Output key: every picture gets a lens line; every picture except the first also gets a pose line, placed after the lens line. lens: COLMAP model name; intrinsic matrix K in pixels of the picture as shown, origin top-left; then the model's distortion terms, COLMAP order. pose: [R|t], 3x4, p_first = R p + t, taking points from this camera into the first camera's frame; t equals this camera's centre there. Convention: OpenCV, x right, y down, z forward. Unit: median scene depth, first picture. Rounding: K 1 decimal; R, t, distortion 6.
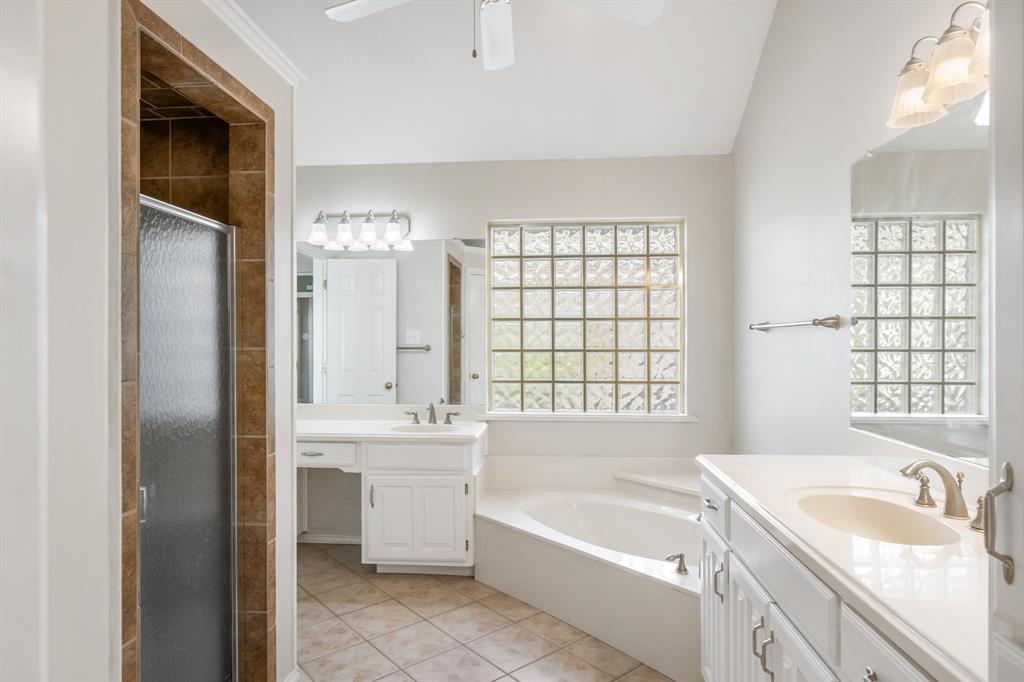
lens RADIAL K [[604.0, 0, 511.2], [0, 604.0, 342.5], [0, 0, 1]] dist [-0.000320, 0.000517]
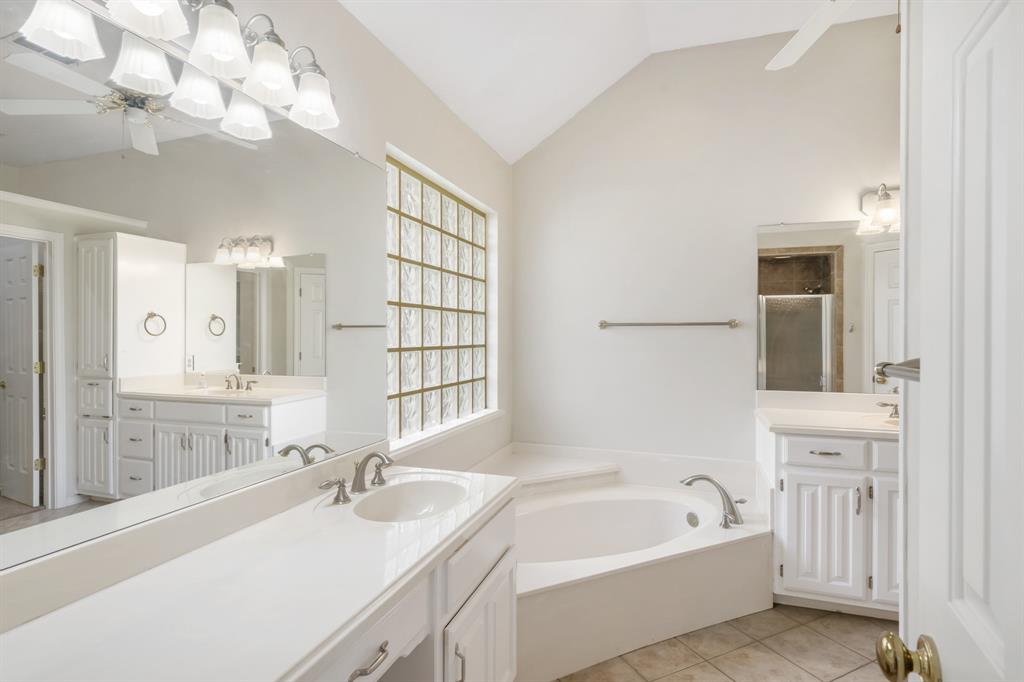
lens RADIAL K [[530.3, 0, 510.2], [0, 530.3, 334.7], [0, 0, 1]] dist [-0.004997, 0.000495]
pose [[0.245934, -0.004440, 0.969276, -0.724147], [0.002150, 0.999990, 0.004036, -0.004490], [-0.969284, 0.001092, 0.245941, 1.004097]]
